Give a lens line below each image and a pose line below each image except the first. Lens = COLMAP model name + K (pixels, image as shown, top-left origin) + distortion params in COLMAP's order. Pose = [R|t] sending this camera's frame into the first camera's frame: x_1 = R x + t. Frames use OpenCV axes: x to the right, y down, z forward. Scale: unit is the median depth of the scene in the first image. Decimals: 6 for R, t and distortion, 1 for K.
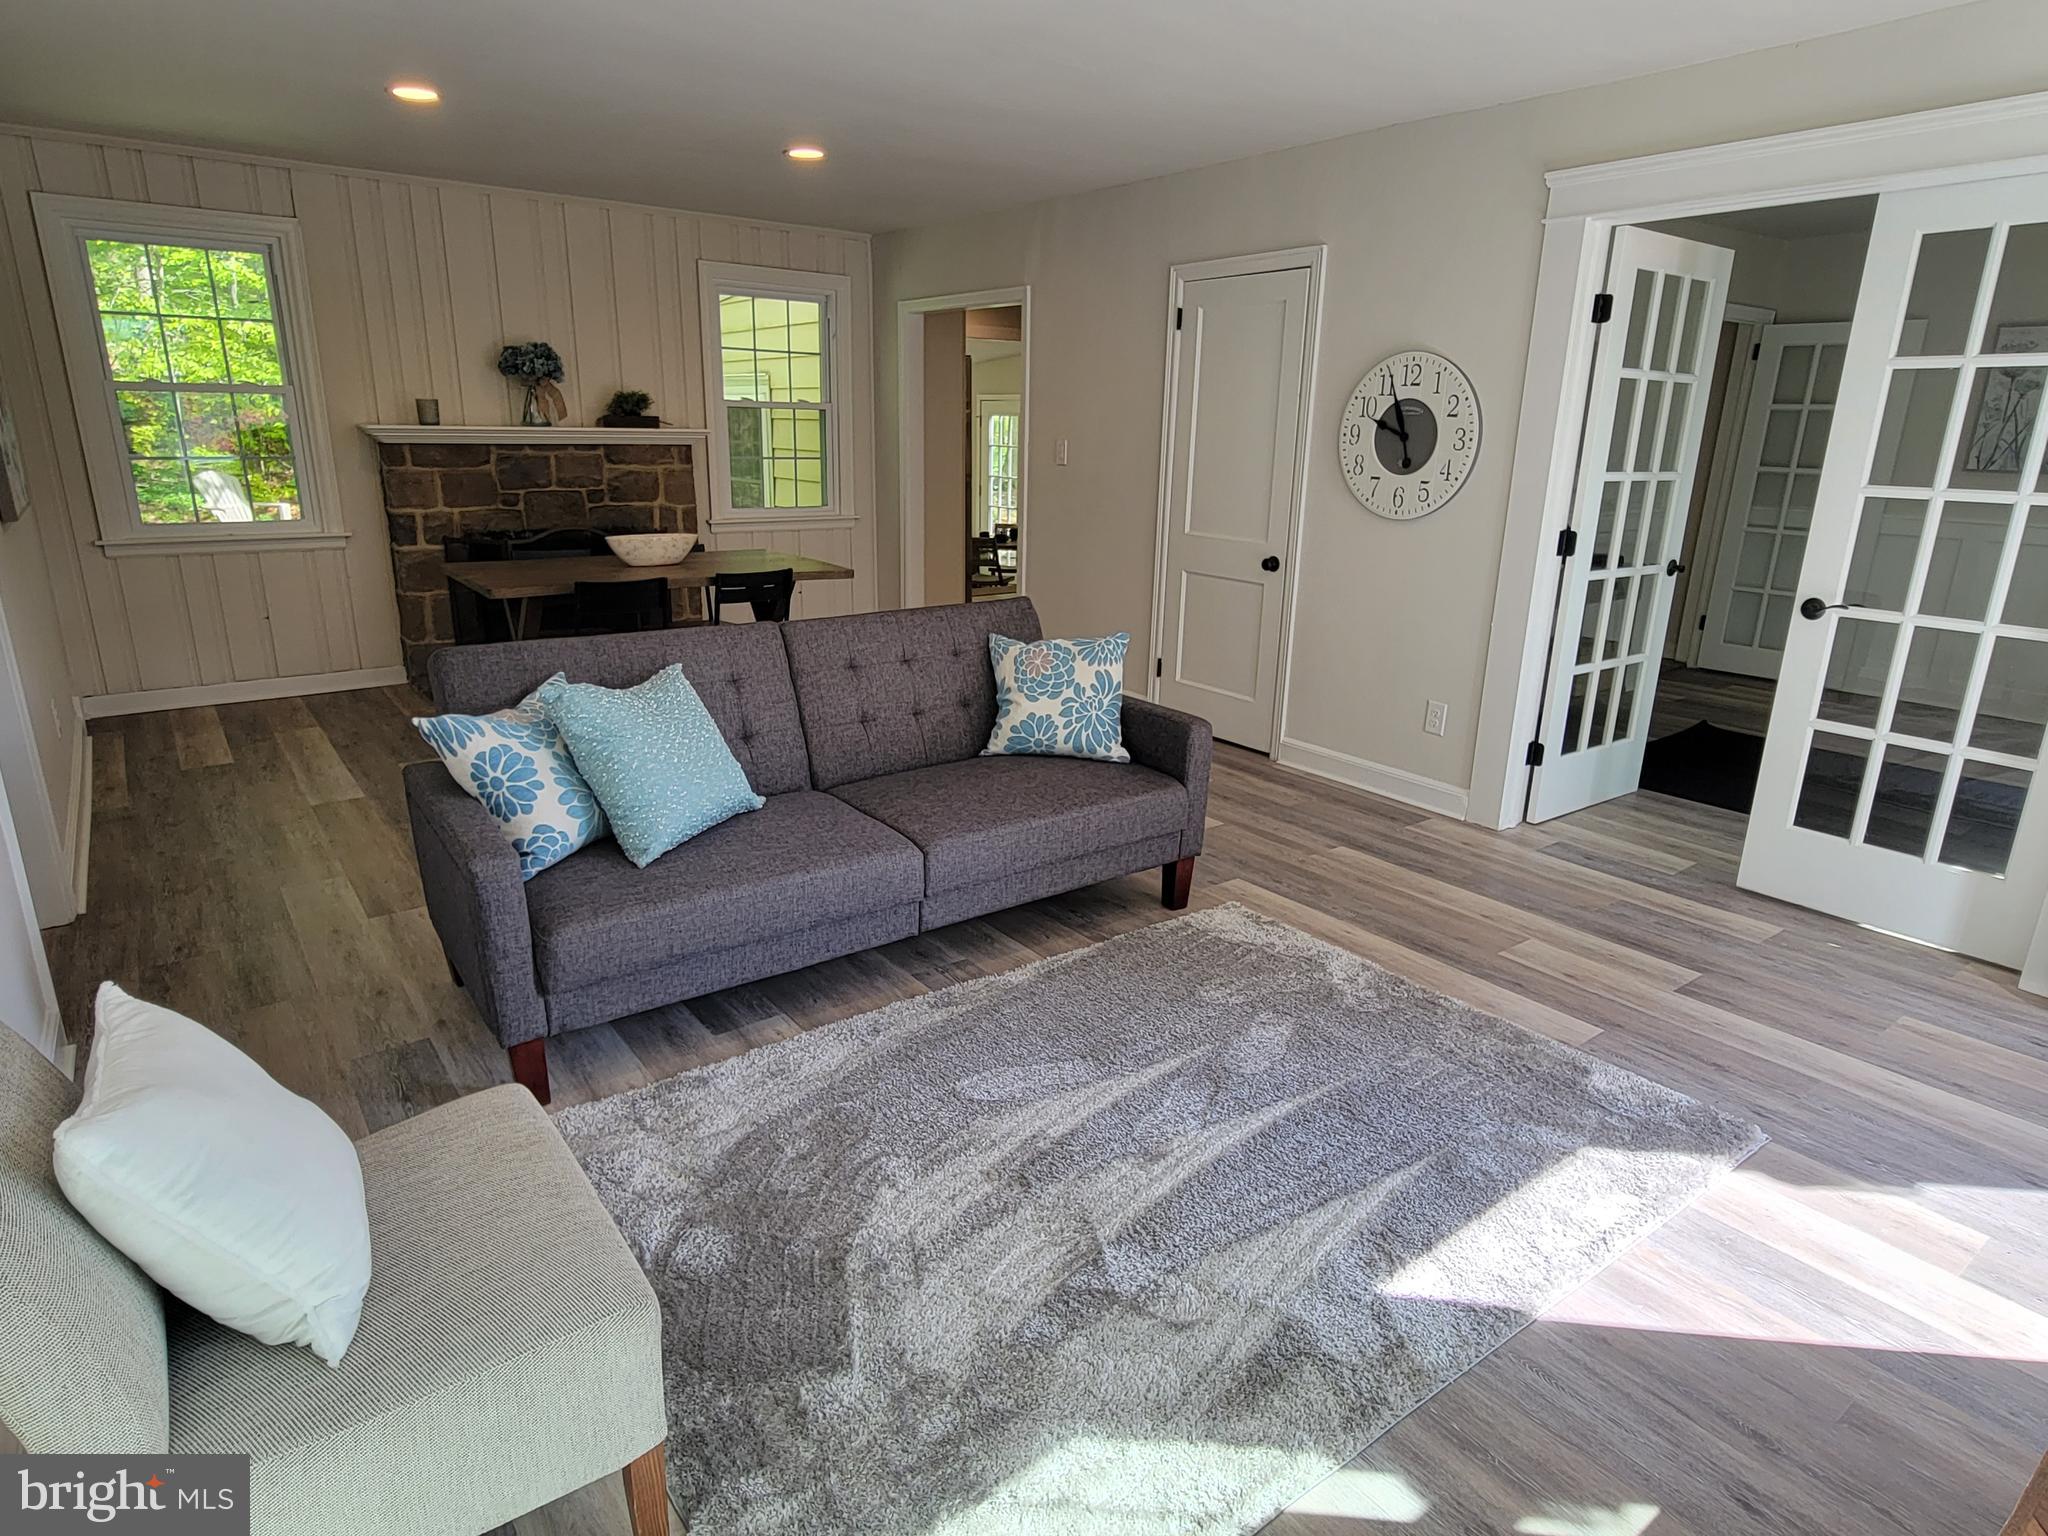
lens RADIAL K [[1148.4, 0, 1043.0], [0, 1148.4, 764.6], [0, 0, 1]] dist [0.005623, 0.000910]
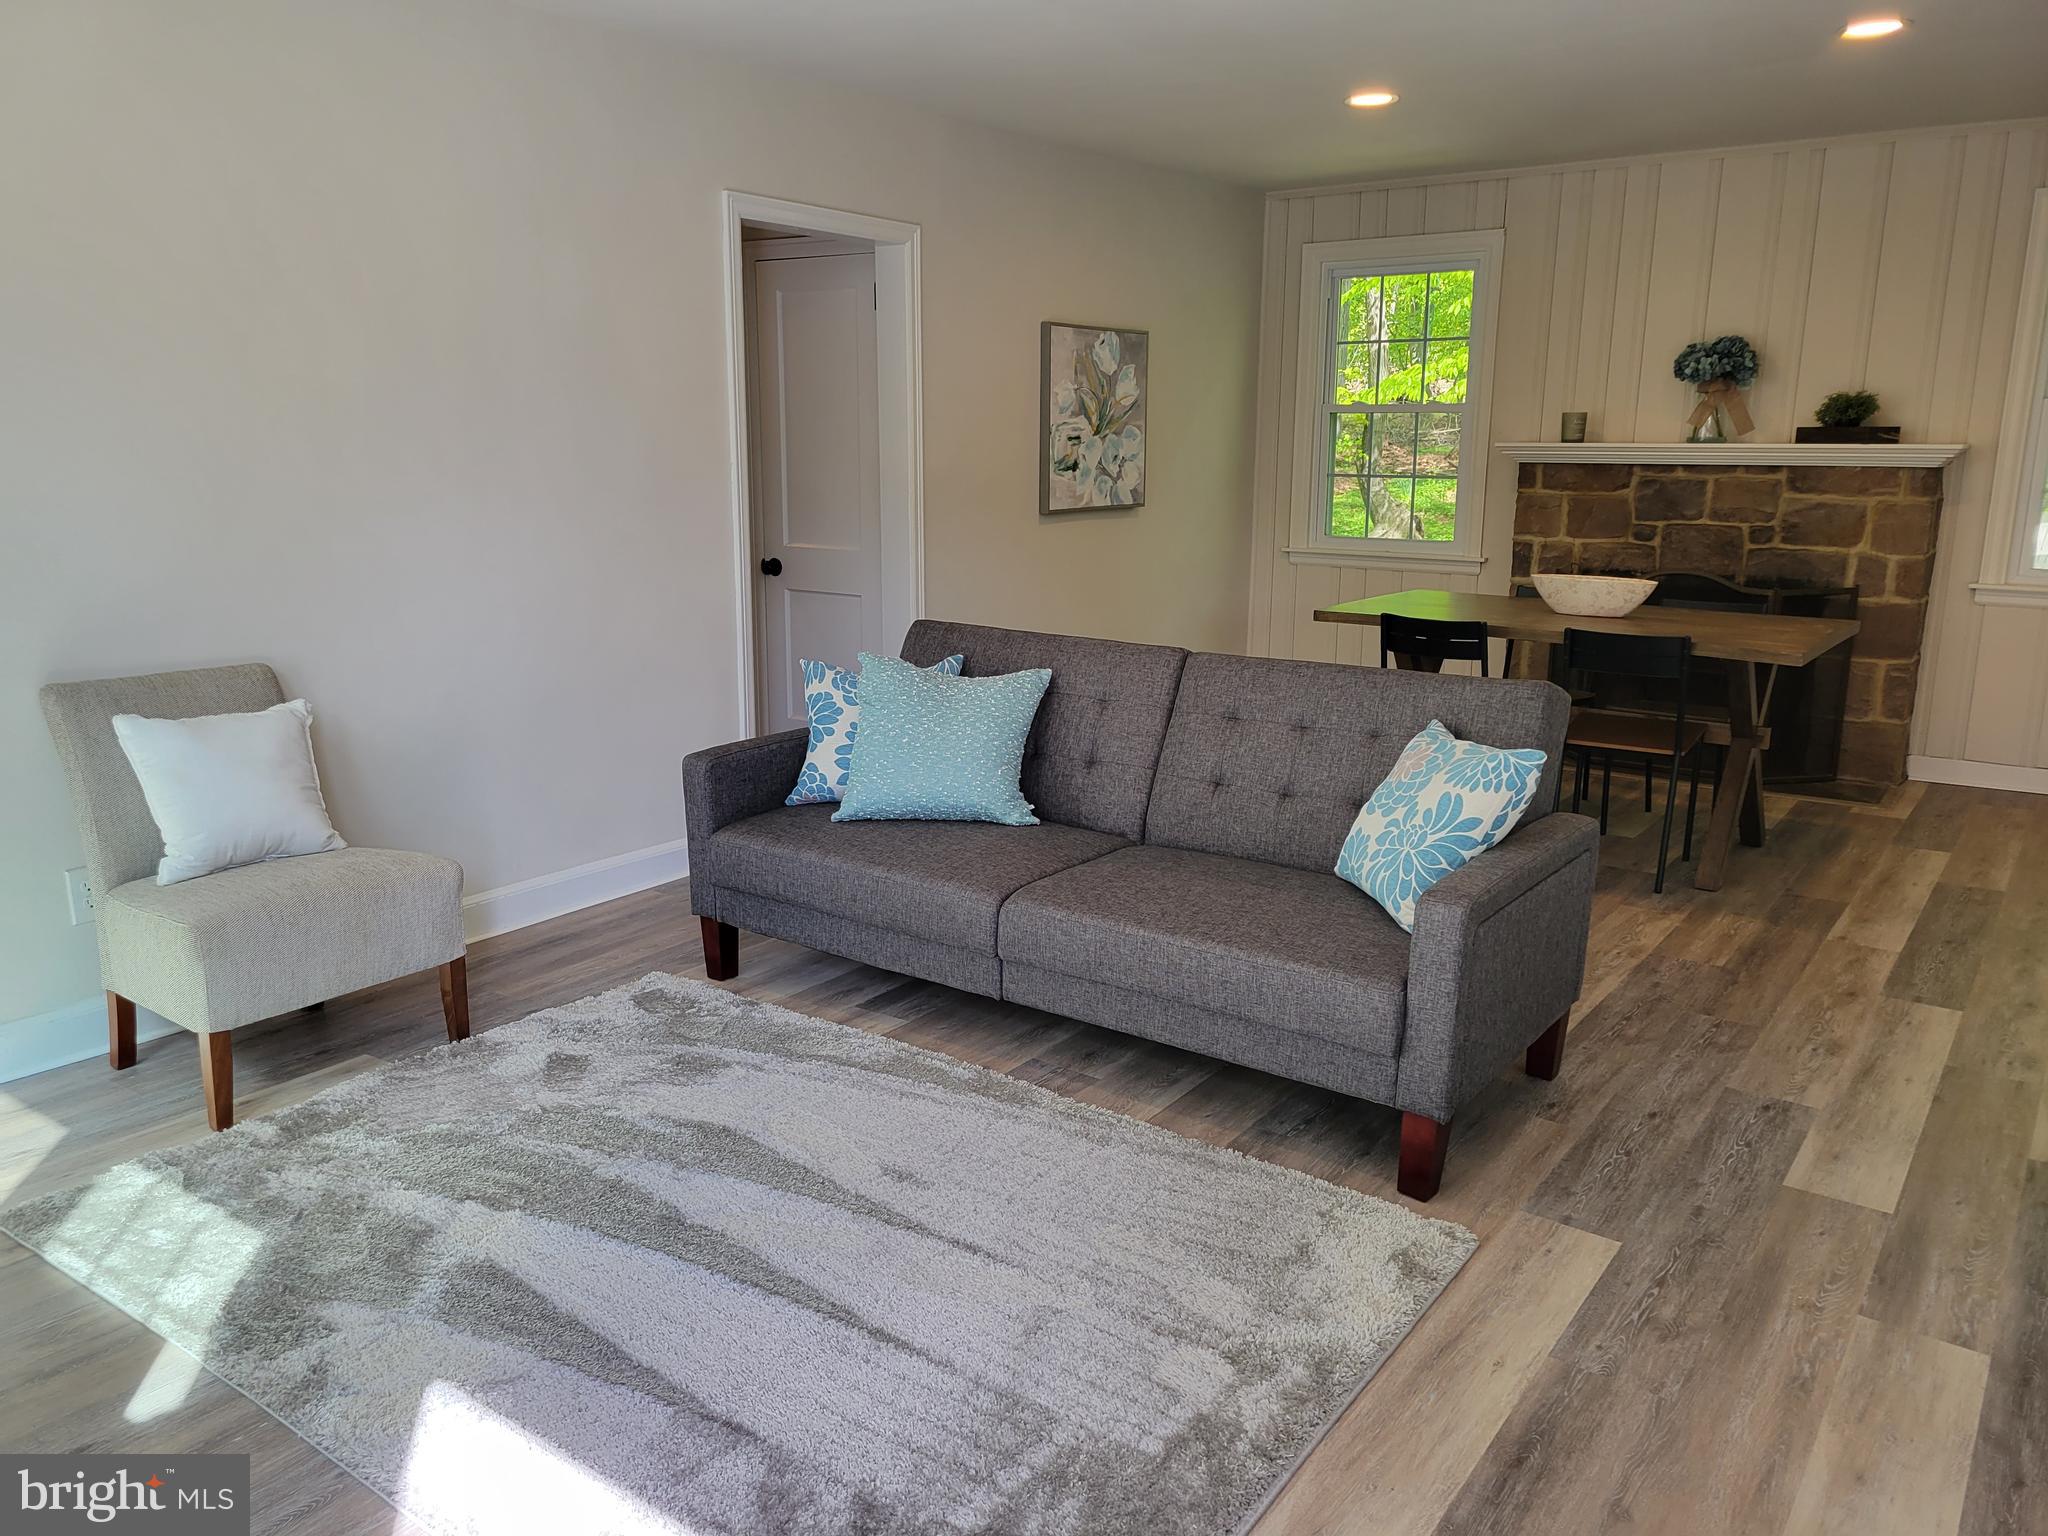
lens RADIAL K [[1530.2, 0, 1015.3], [0, 1530.2, 741.1], [0, 0, 1]] dist [0.056819, -0.006749]
pose [[0.293468, 0.174195, -0.939964, 0.457971], [-0.275451, 0.956965, 0.091347, -0.071098], [0.915425, 0.232107, 0.328821, 0.286509]]
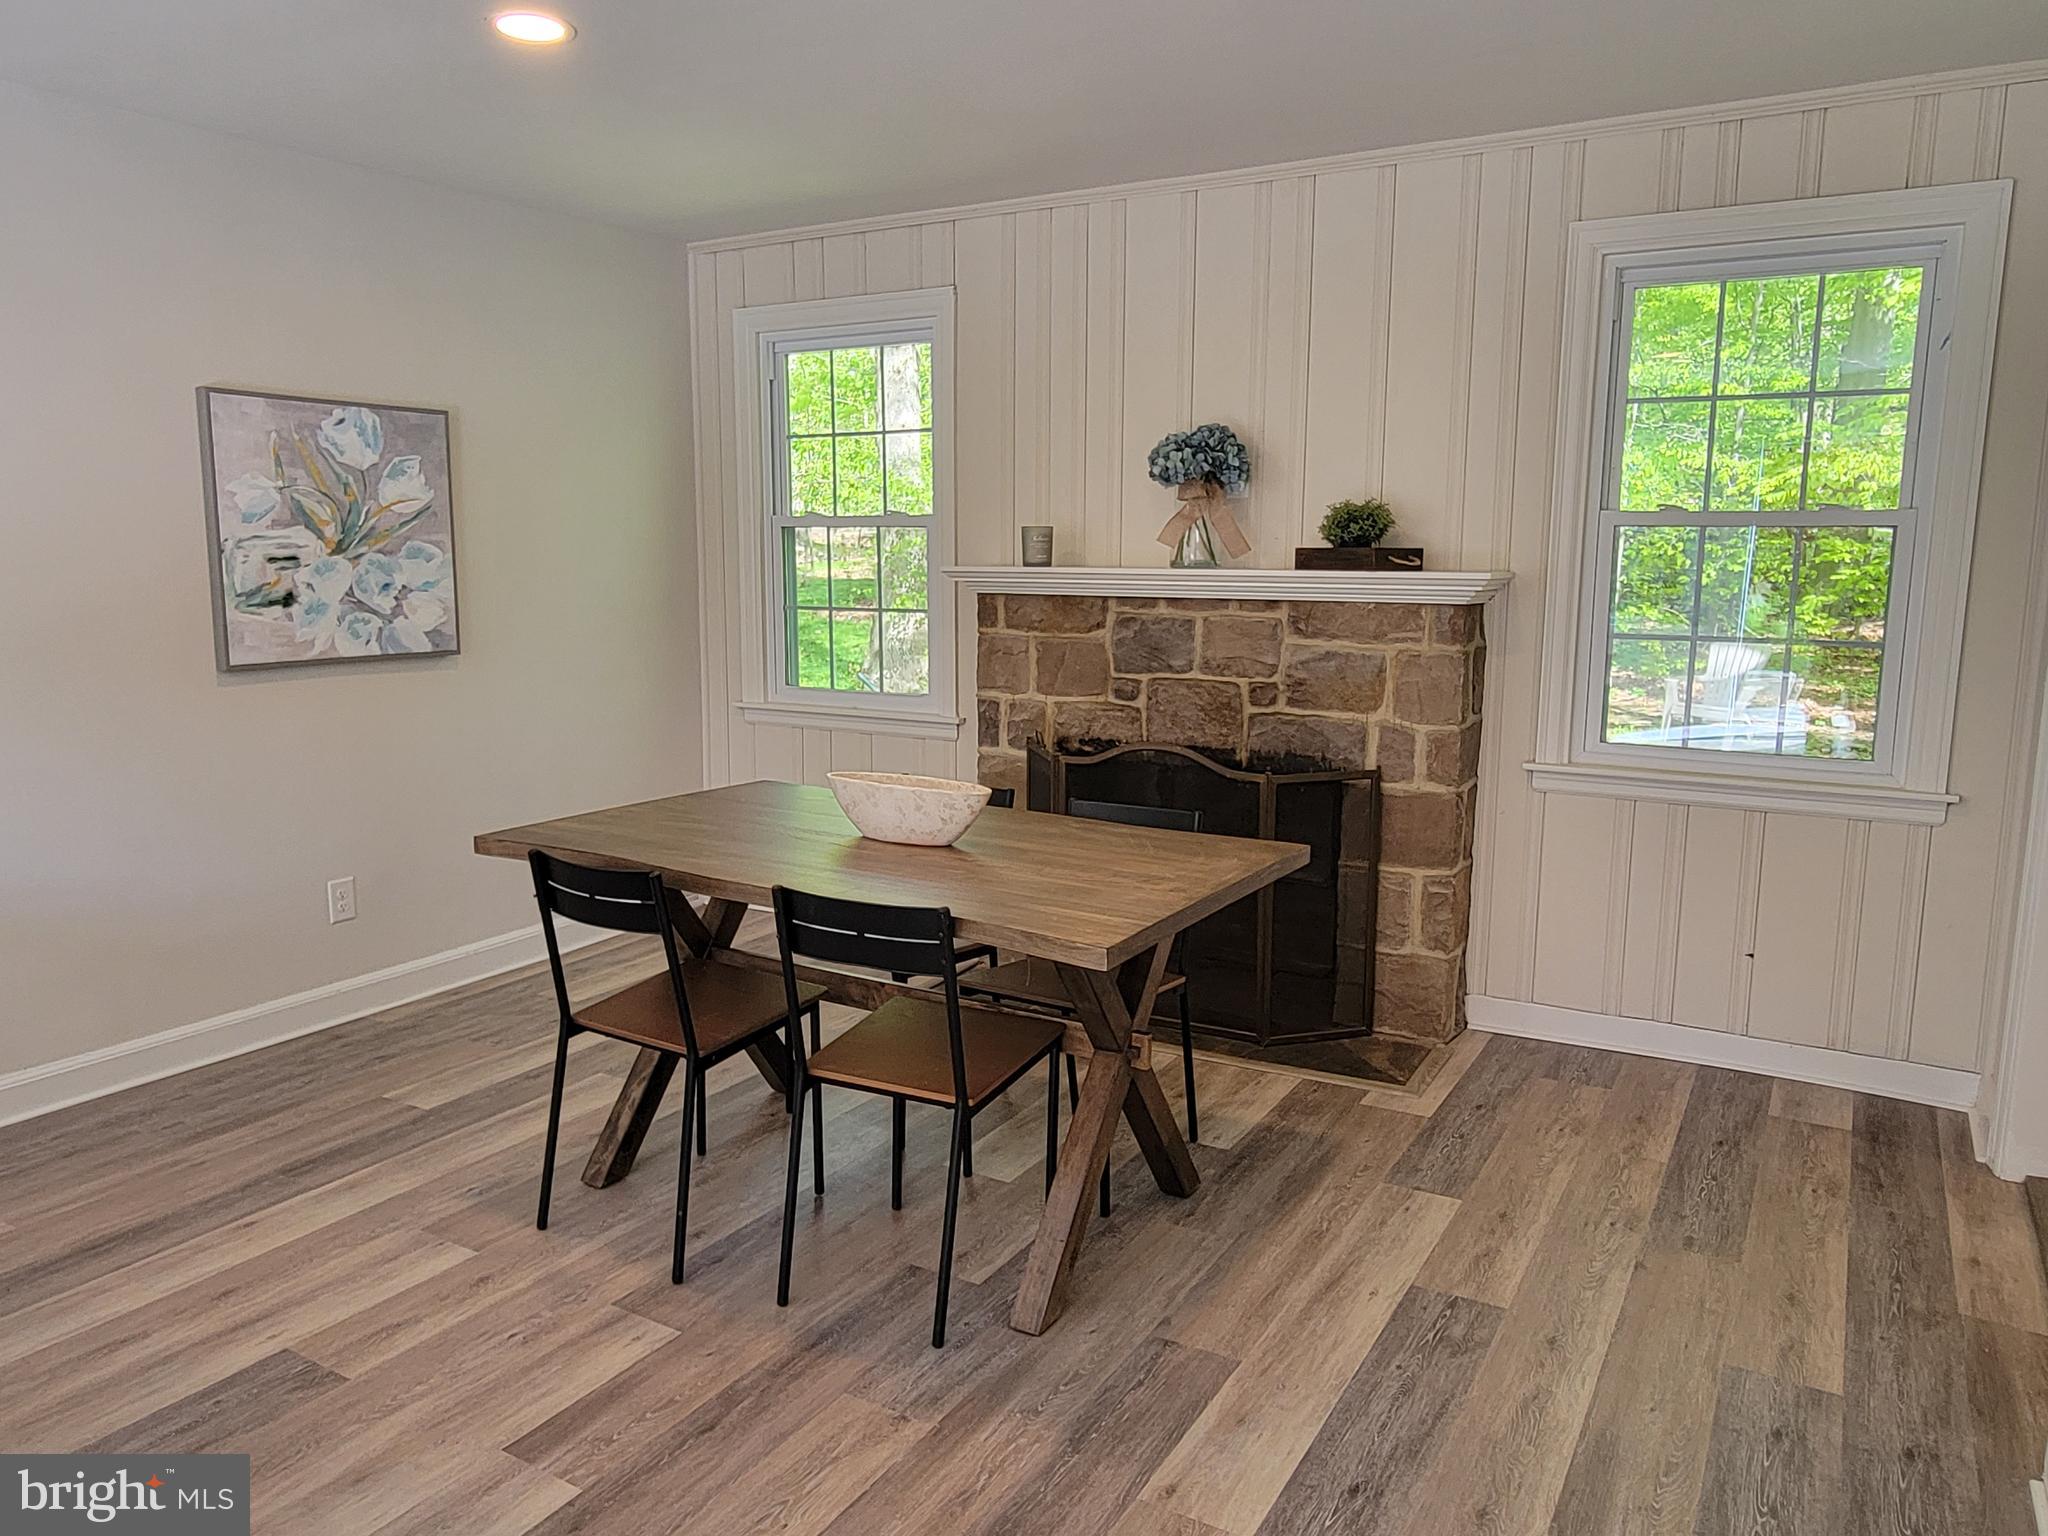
lens RADIAL K [[1389.2, 0, 1022.7], [0, 1389.2, 775.3], [0, 0, 1]] dist [-0.023778, 0.000794]
pose [[0.378971, 0.128377, -0.916461, 0.174003], [-0.265098, 0.963887, 0.025398, -0.197638], [0.886625, 0.233327, 0.399317, 0.701057]]
